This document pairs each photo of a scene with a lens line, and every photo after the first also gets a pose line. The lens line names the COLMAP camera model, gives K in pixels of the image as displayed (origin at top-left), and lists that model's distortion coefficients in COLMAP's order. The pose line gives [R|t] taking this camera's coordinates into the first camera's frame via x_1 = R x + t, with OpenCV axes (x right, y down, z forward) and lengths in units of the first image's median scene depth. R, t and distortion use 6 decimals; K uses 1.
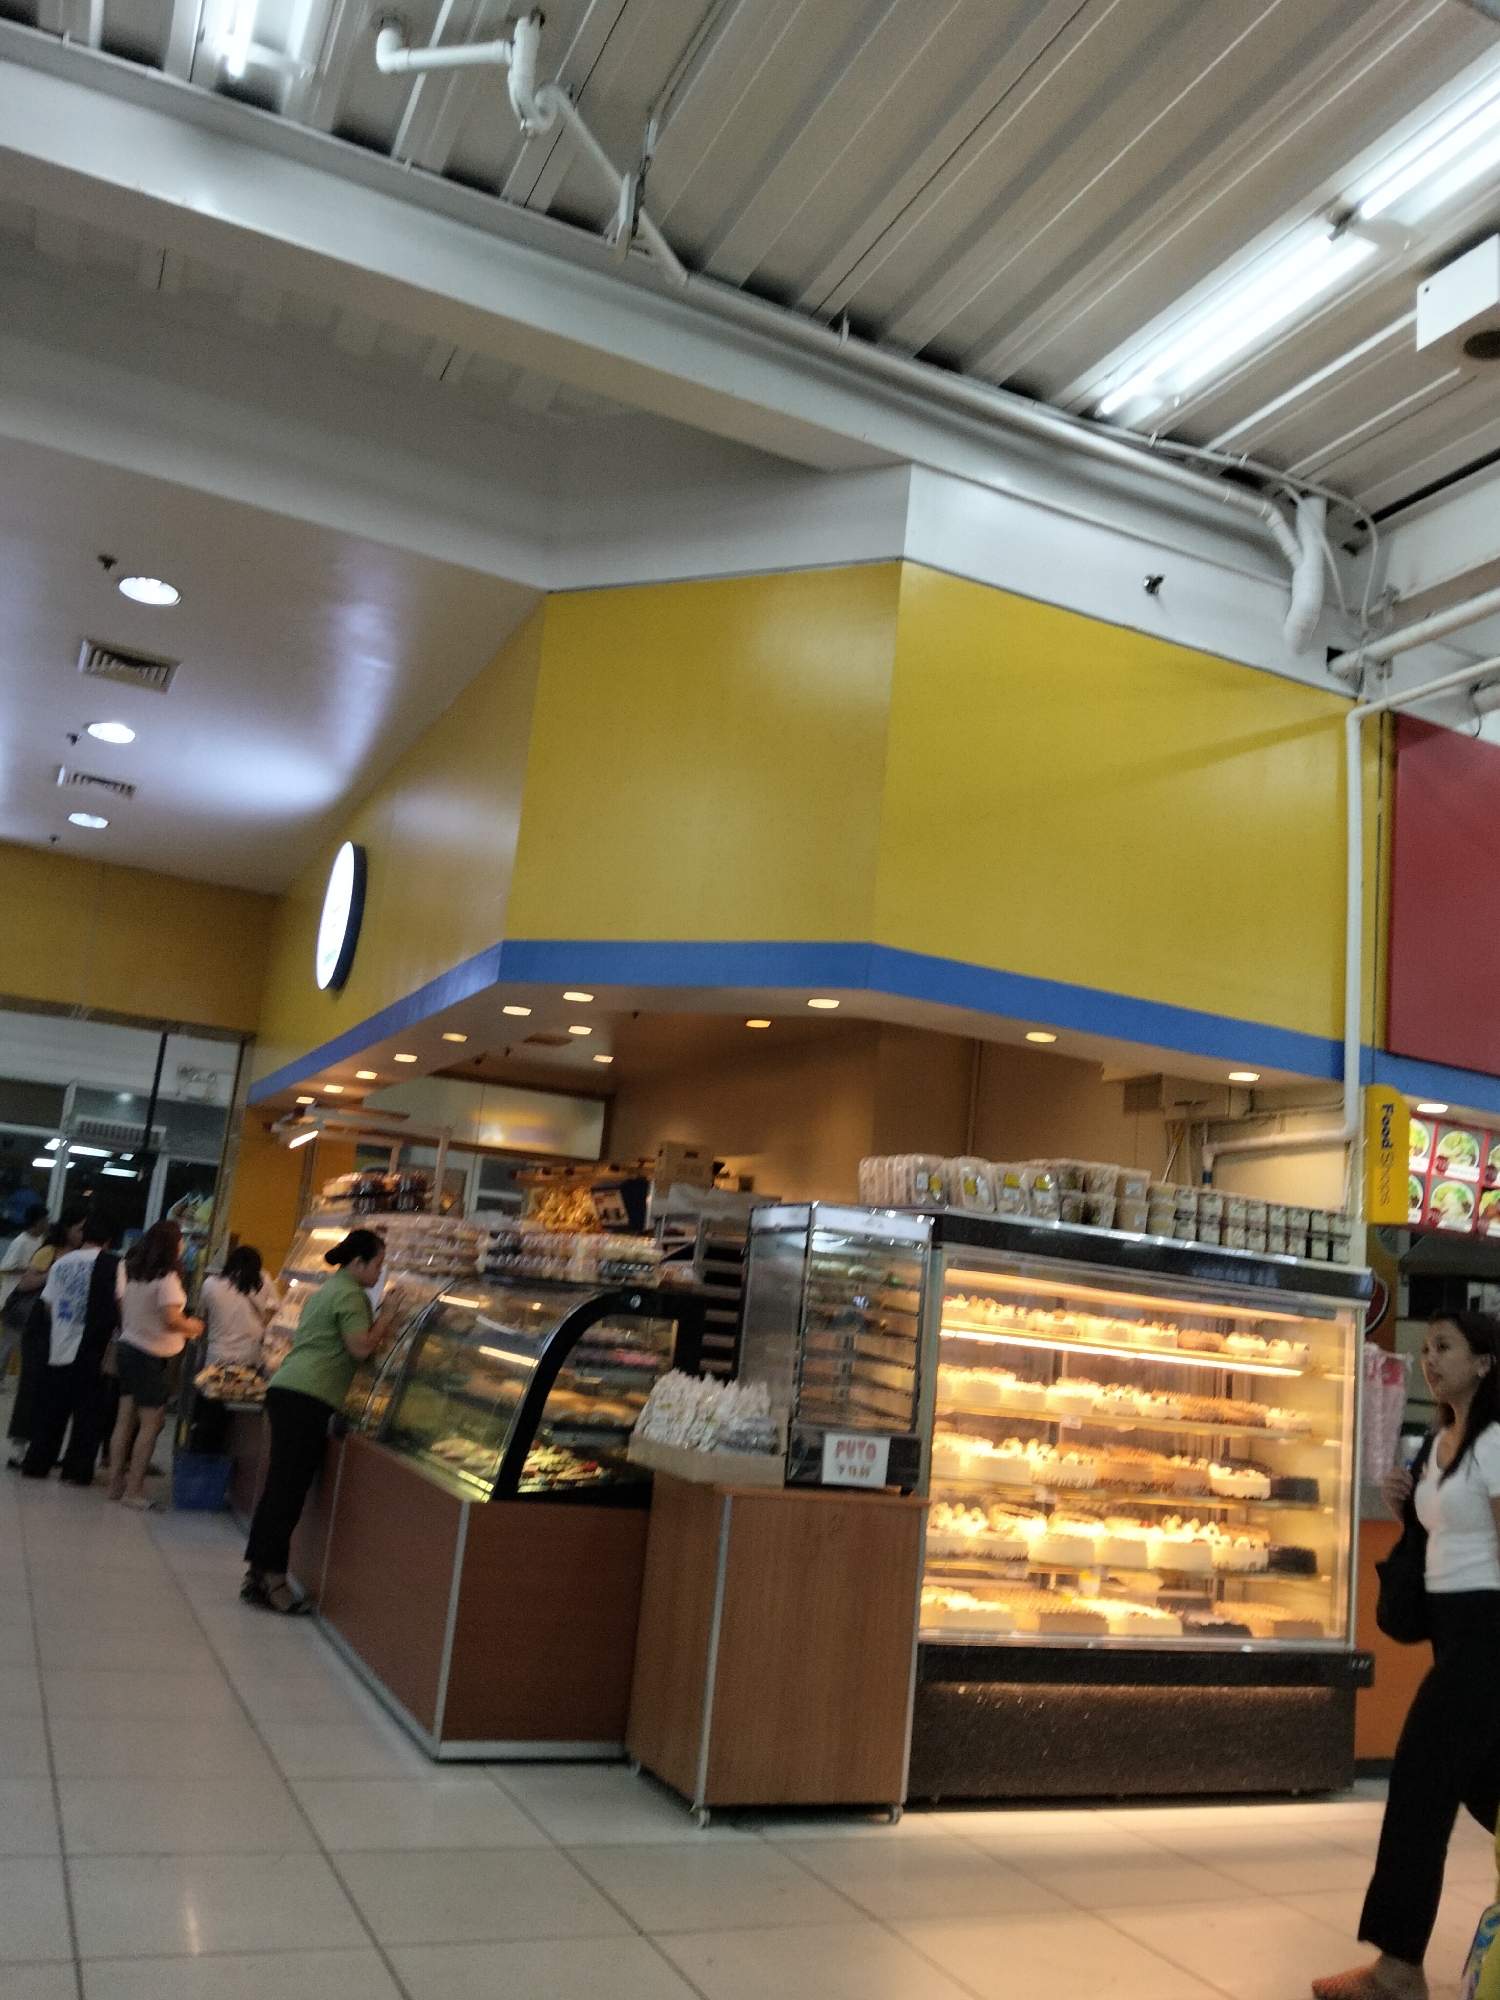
lens RADIAL K [[1591.8, 0, 740.6], [0, 1591.8, 929.5], [0, 0, 1]] dist [0.114157, -0.178992]
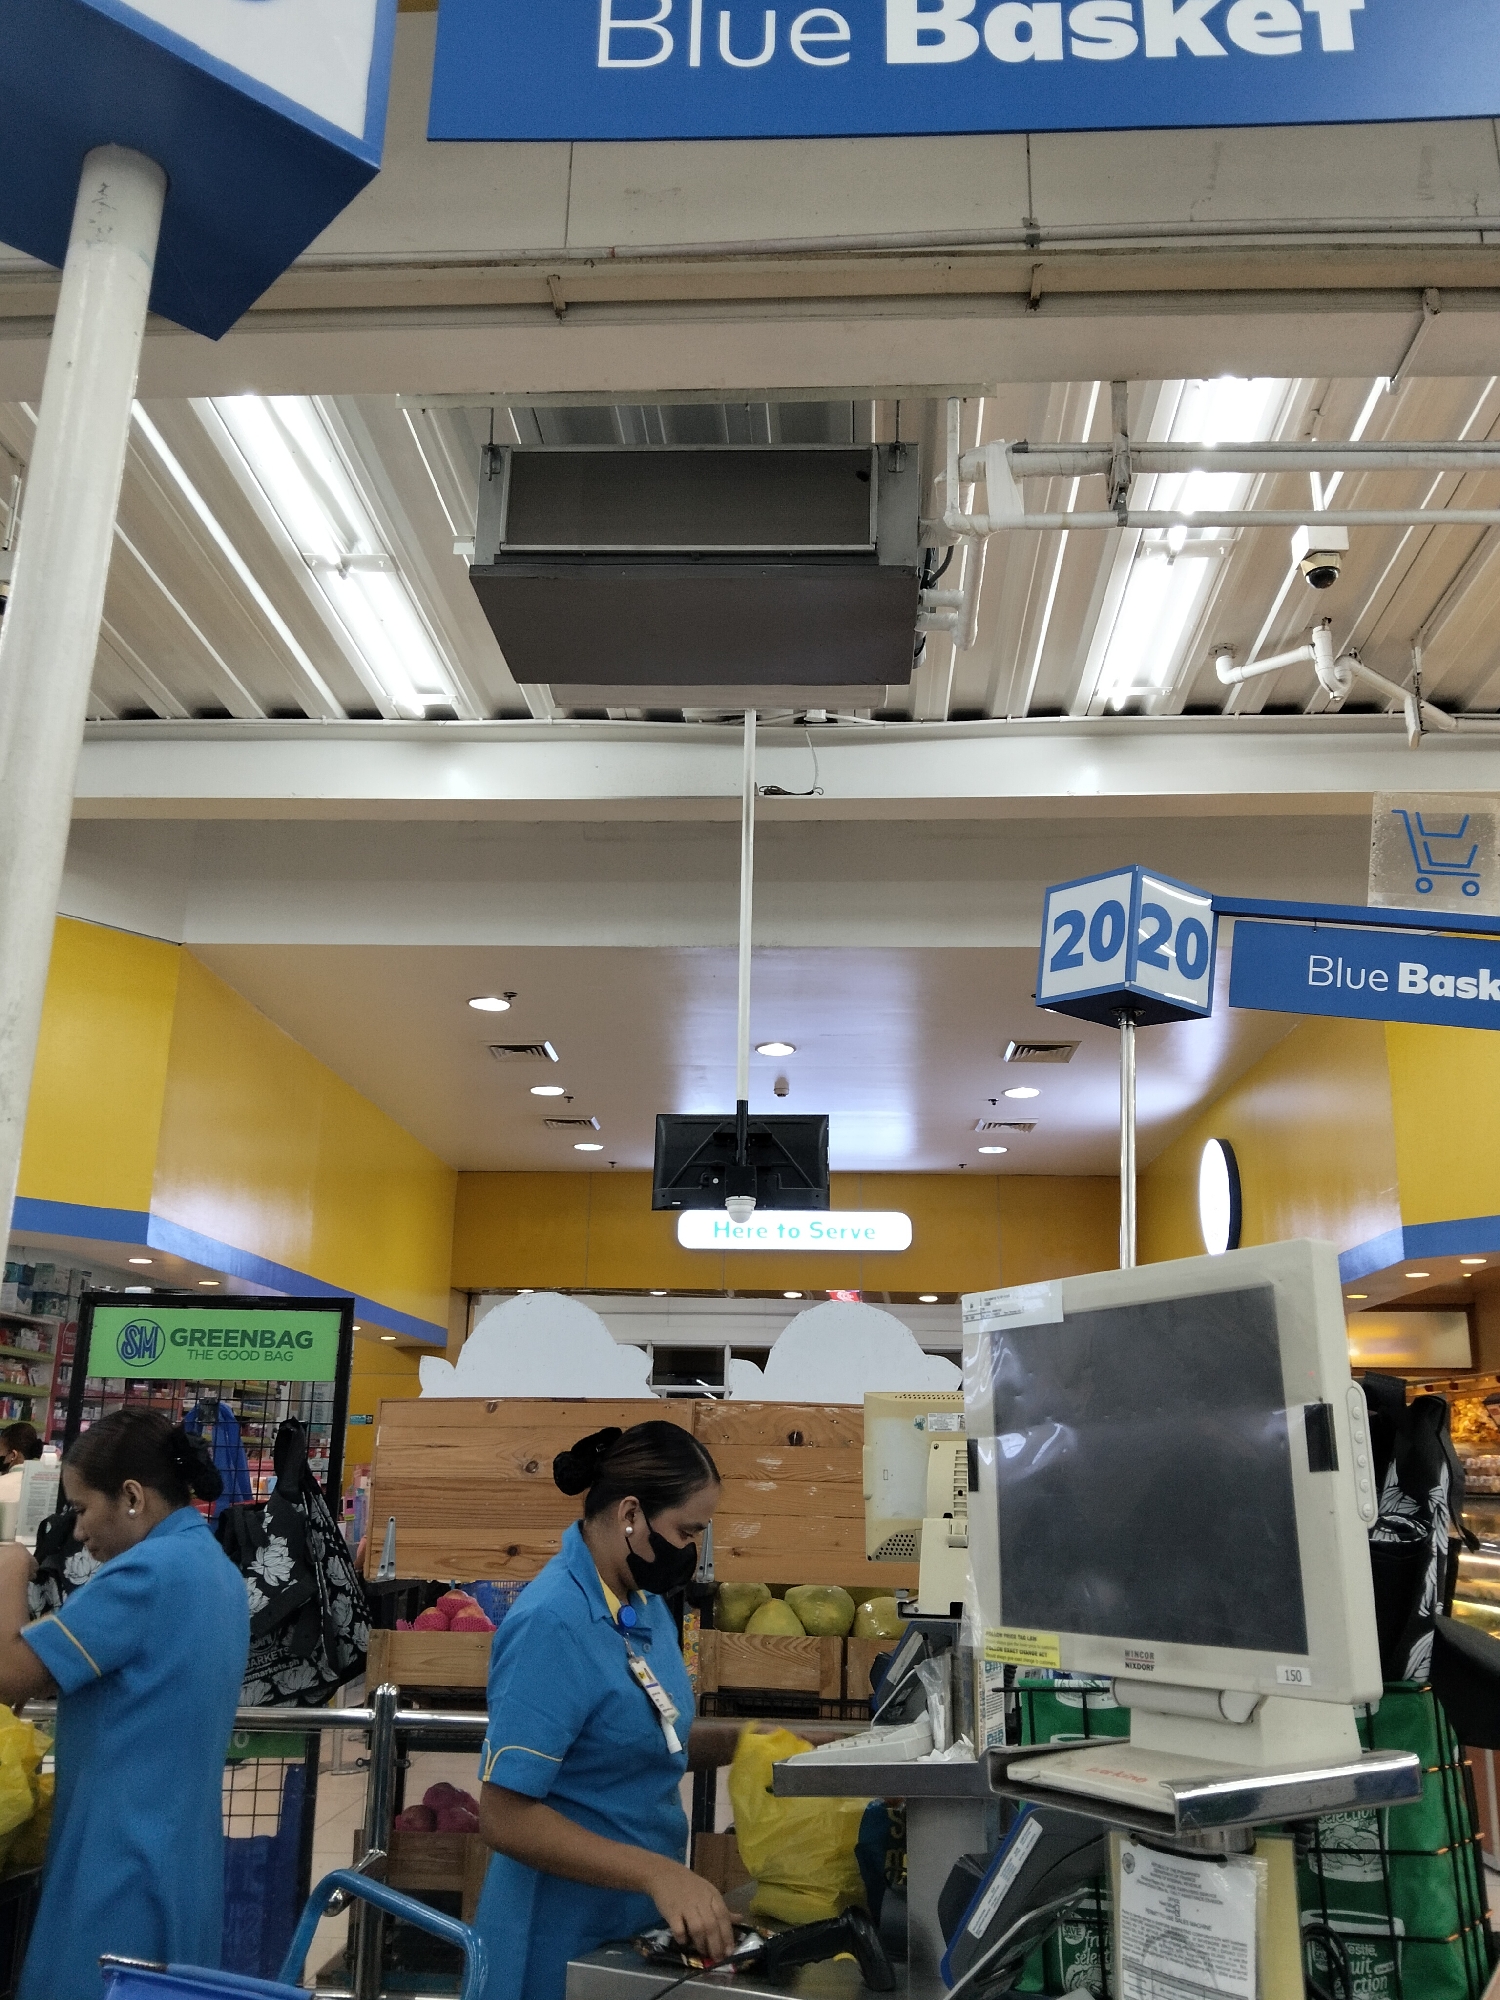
lens RADIAL K [[1625.7, 0, 758.9], [0, 1625.7, 1026.1], [0, 0, 1]] dist [0.086303, -0.197235]
pose [[0.888021, -0.205006, -0.411573, -0.035426], [0.178205, 0.978594, -0.102941, -0.111894], [0.423866, 0.018069, 0.905545, -0.420509]]
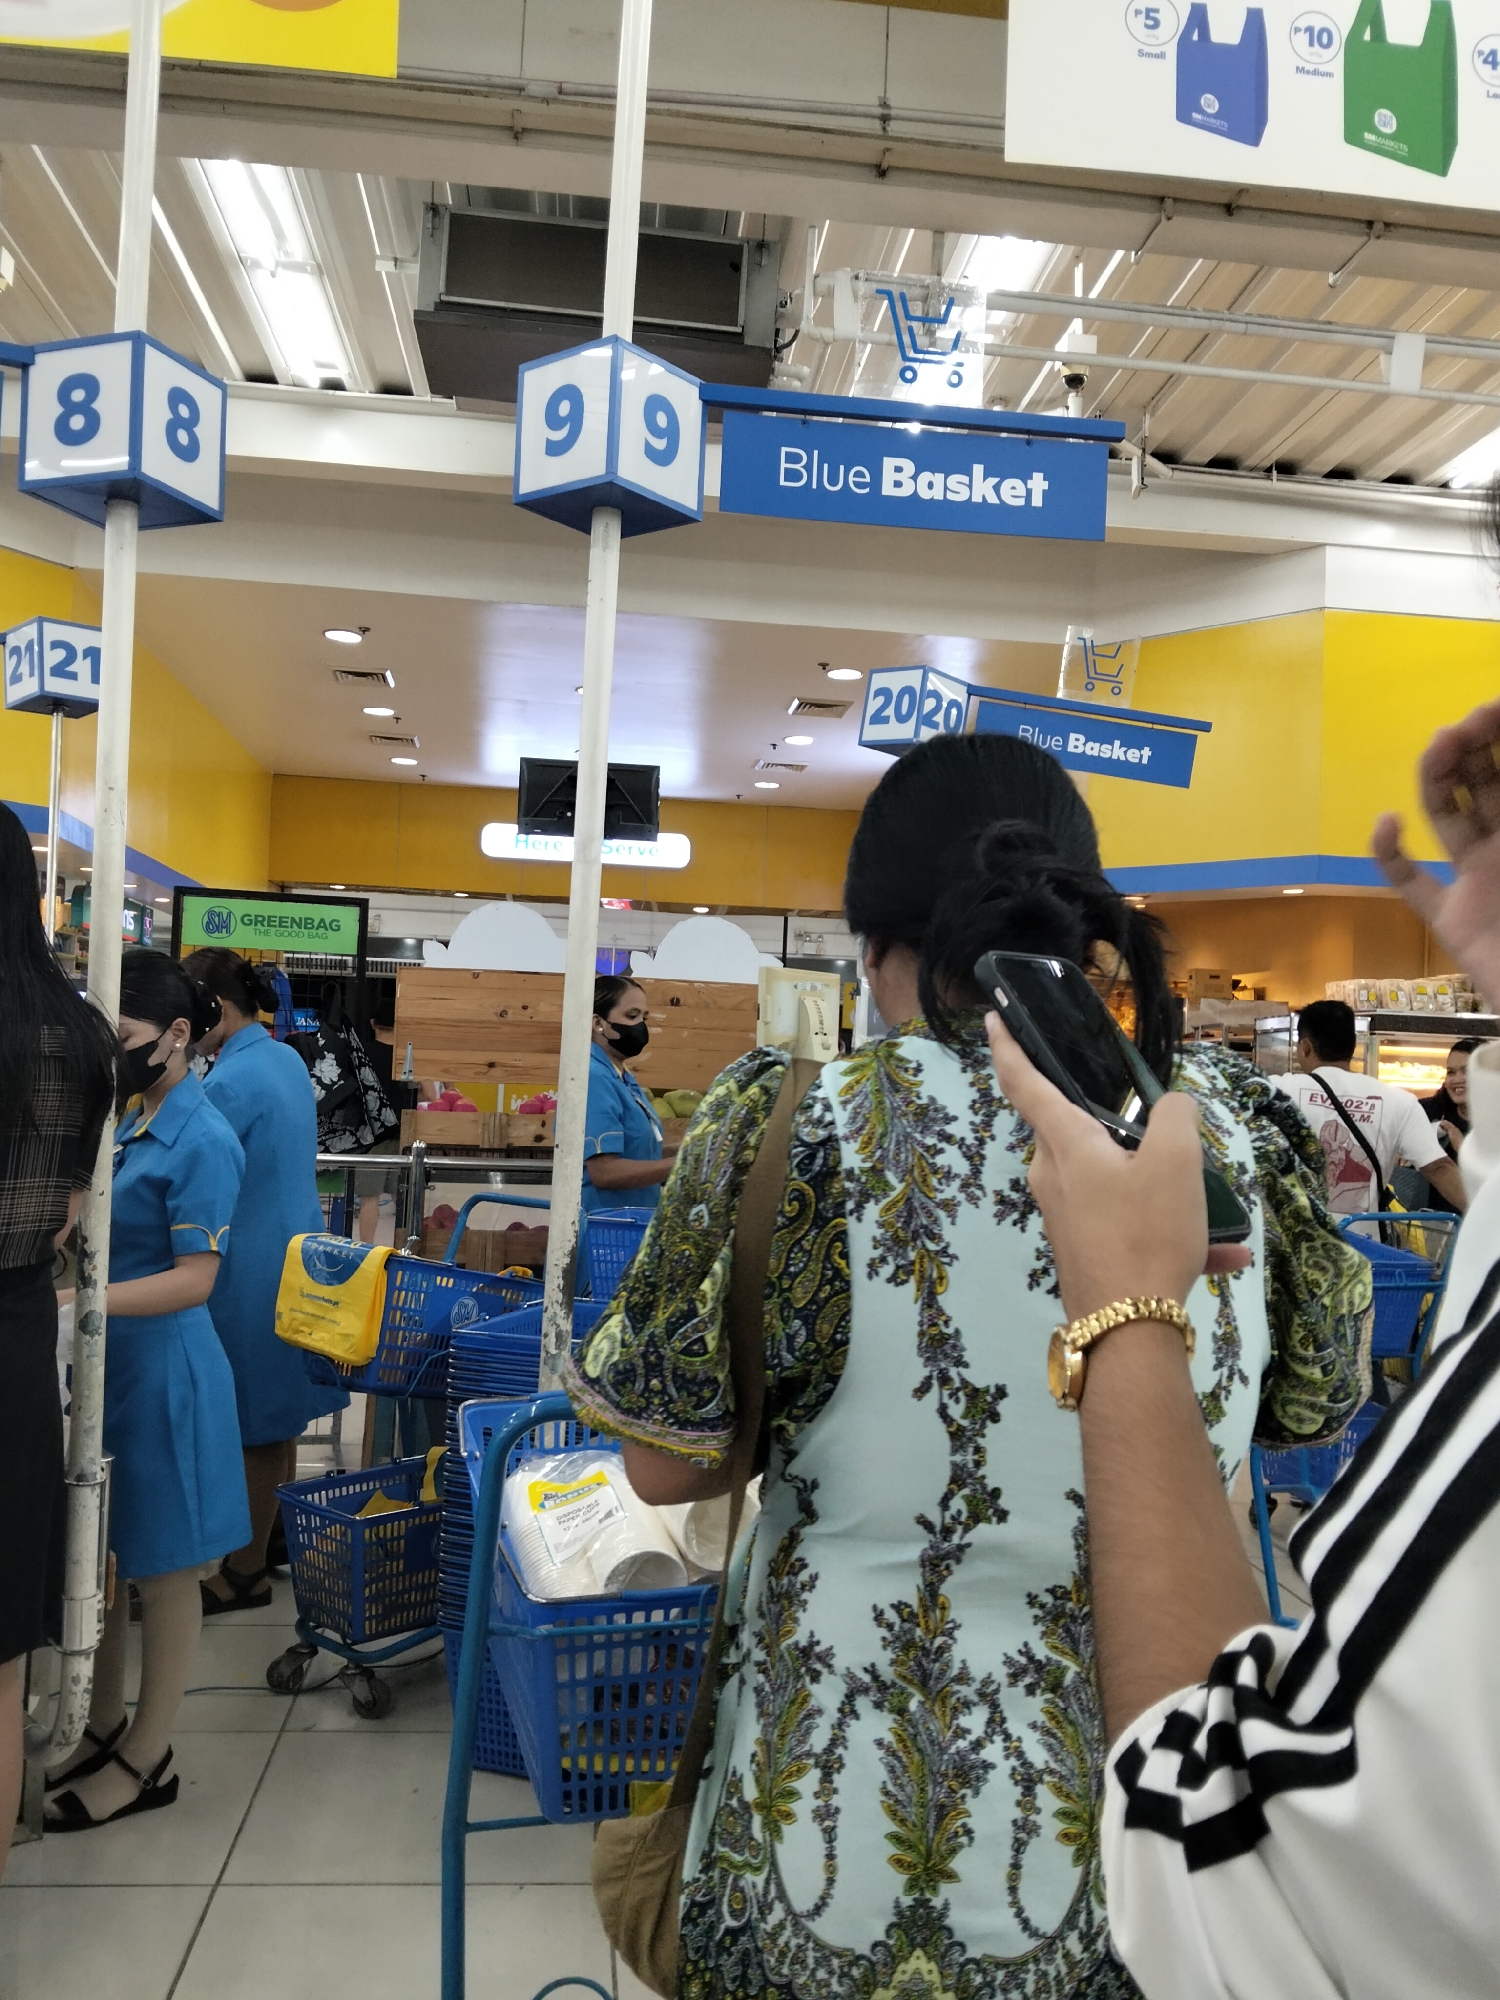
lens RADIAL K [[1625.7, 0, 758.9], [0, 1625.7, 1026.1], [0, 0, 1]] dist [0.086303, -0.197235]
pose [[0.951181, -0.073880, -0.299660, 0.025013], [0.125674, 0.979502, 0.157424, -0.152277], [0.281887, -0.187398, 0.940969, -0.754083]]
